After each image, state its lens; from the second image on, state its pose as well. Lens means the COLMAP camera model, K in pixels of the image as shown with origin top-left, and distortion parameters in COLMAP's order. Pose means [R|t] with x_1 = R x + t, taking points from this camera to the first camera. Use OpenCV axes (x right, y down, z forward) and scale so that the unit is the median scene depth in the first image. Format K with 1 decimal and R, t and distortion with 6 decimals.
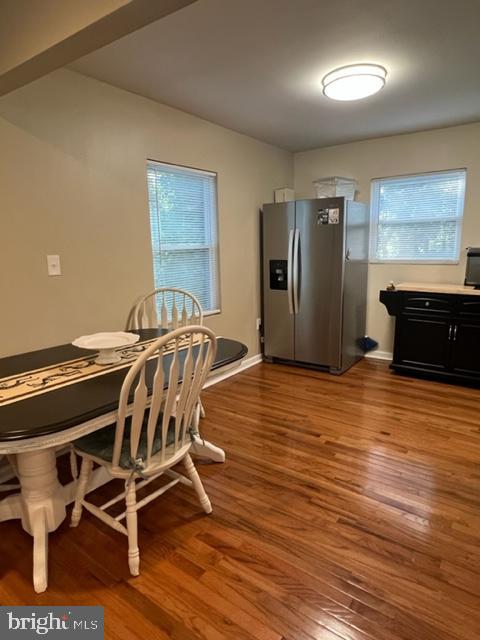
lens RADIAL K [[387.9, 0, 240.5], [0, 387.9, 319.1], [0, 0, 1]] dist [-0.000133, -0.001159]
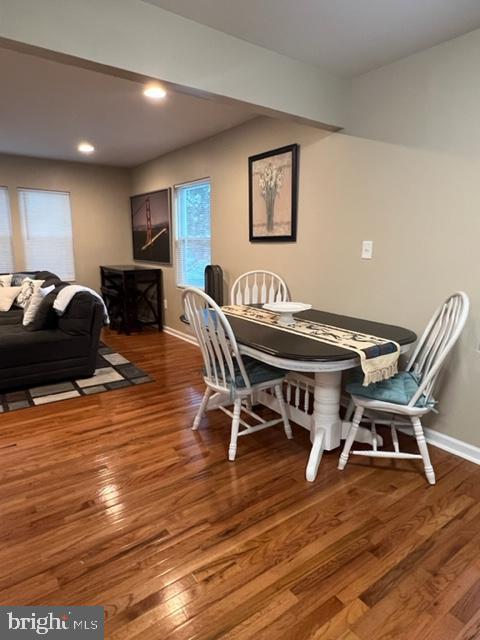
lens RADIAL K [[387.9, 0, 240.7], [0, 387.9, 319.7], [0, 0, 1]] dist [-0.000133, -0.001159]
pose [[-0.317550, 0.200271, -0.926852, 0.871430], [-0.182440, 0.946277, 0.266974, -0.211457], [0.930526, 0.253873, -0.263952, 1.176870]]
